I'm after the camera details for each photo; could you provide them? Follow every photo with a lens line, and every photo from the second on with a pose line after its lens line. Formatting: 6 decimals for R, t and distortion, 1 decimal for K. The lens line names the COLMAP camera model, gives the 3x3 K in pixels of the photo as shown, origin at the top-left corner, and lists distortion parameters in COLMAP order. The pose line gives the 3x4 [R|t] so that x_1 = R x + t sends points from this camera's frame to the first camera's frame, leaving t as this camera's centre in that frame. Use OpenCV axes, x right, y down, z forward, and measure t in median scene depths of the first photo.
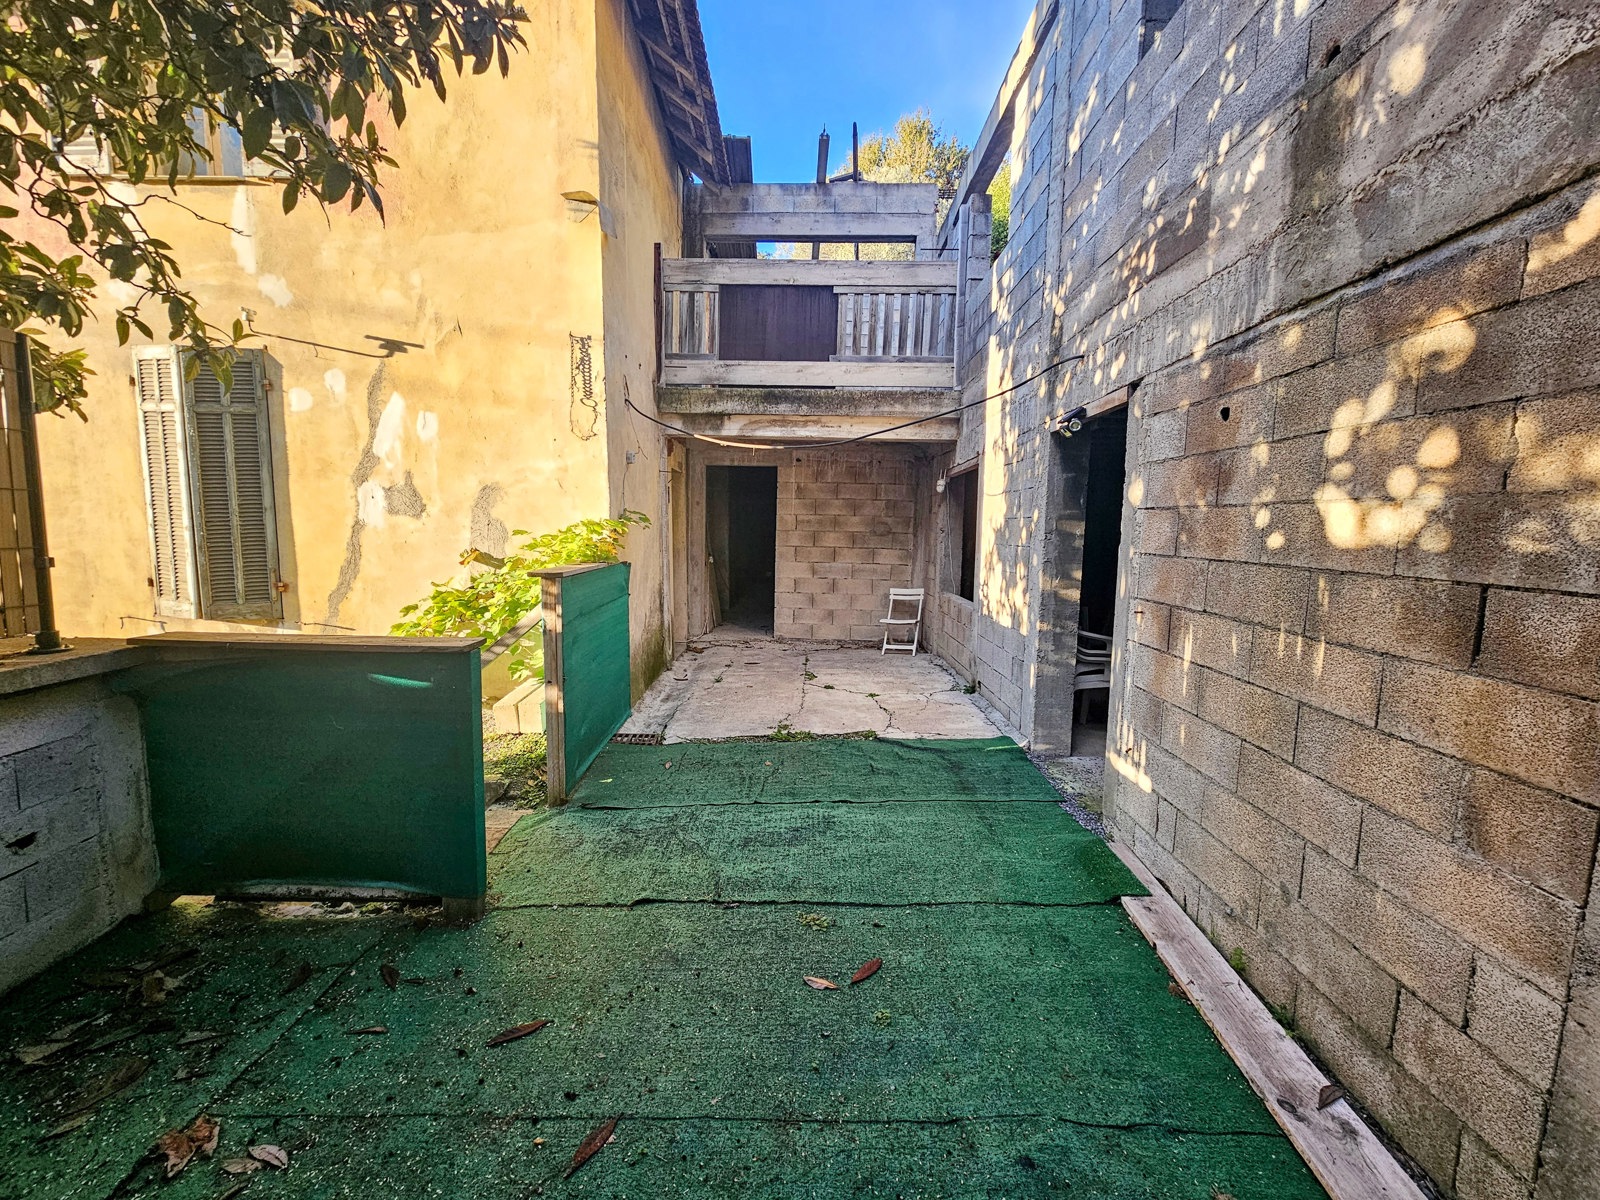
lens RADIAL K [[646.1, 0, 793.4], [0, 646.1, 602.3], [0, 0, 1]] dist [0.001351, -0.001417]
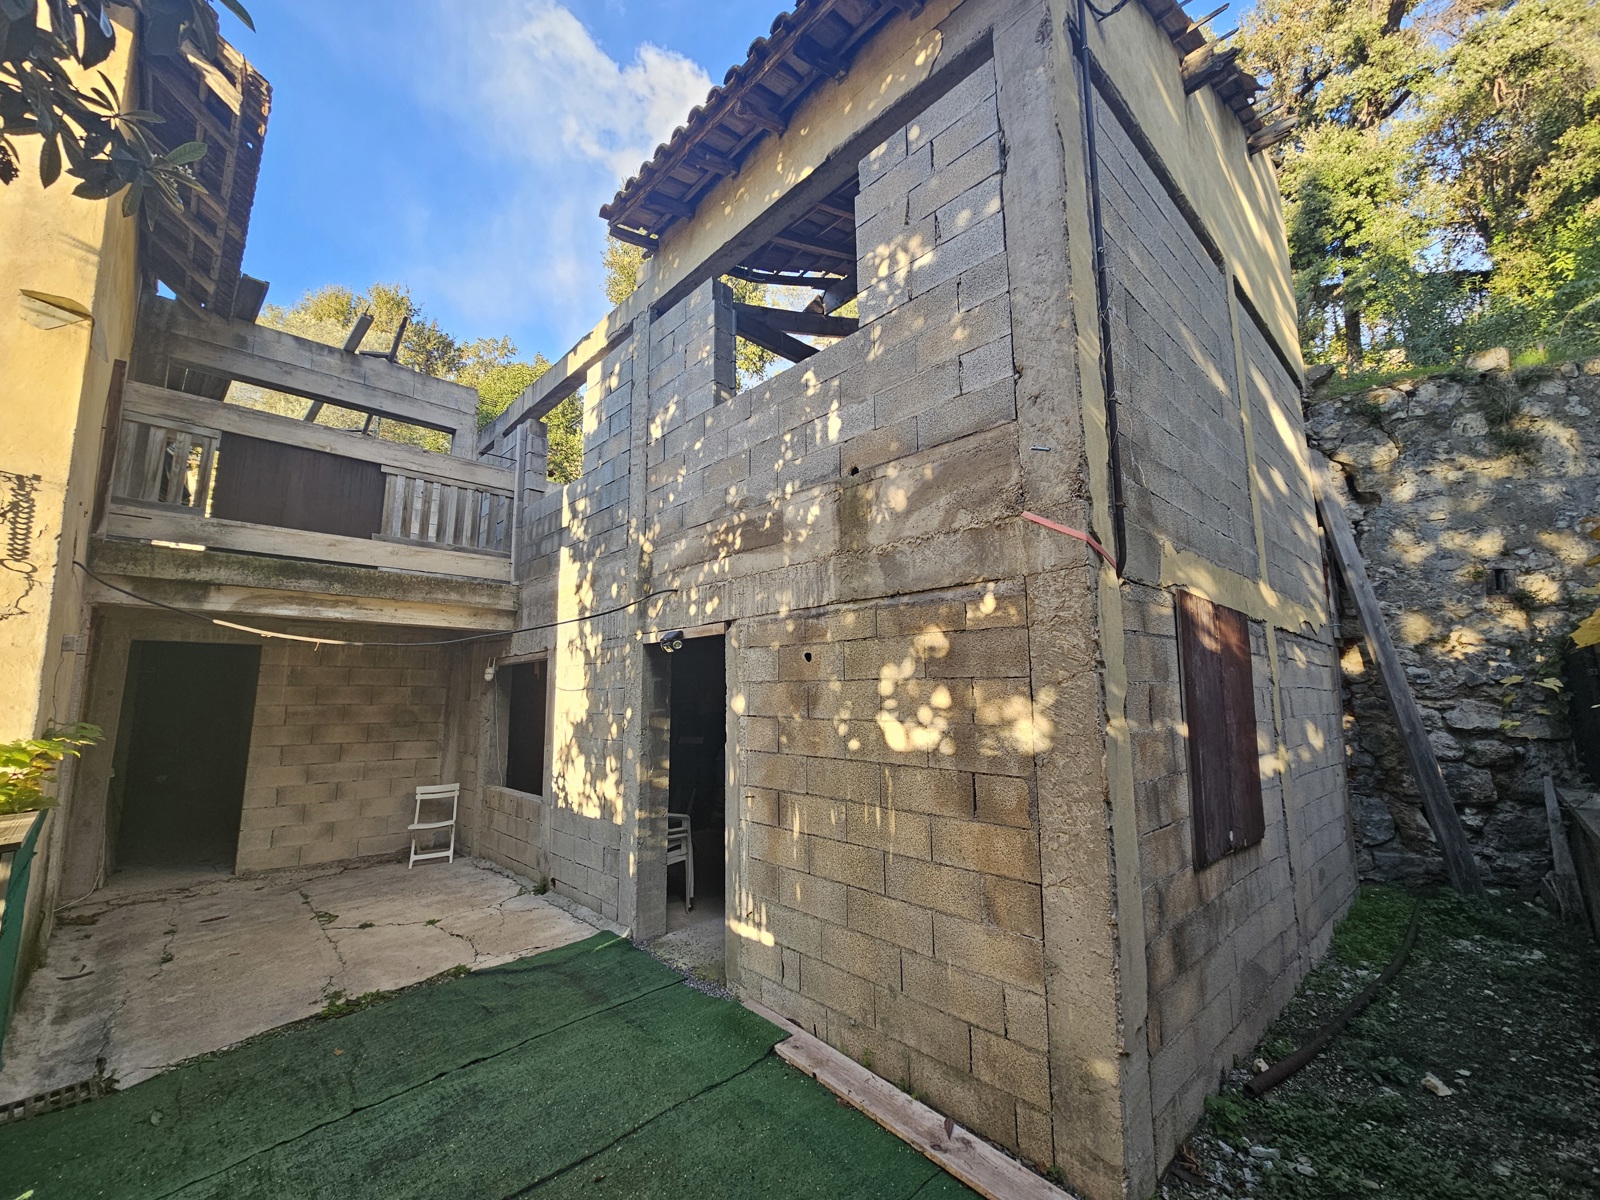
lens RADIAL K [[646.1, 0, 786.4], [0, 646.1, 606.3], [0, 0, 1]] dist [0.001351, -0.001417]
pose [[0.713447, 0.077587, 0.696400, -0.289649], [0.097602, 0.973159, -0.208413, -0.067311], [-0.693878, 0.216662, 0.686725, -0.014734]]
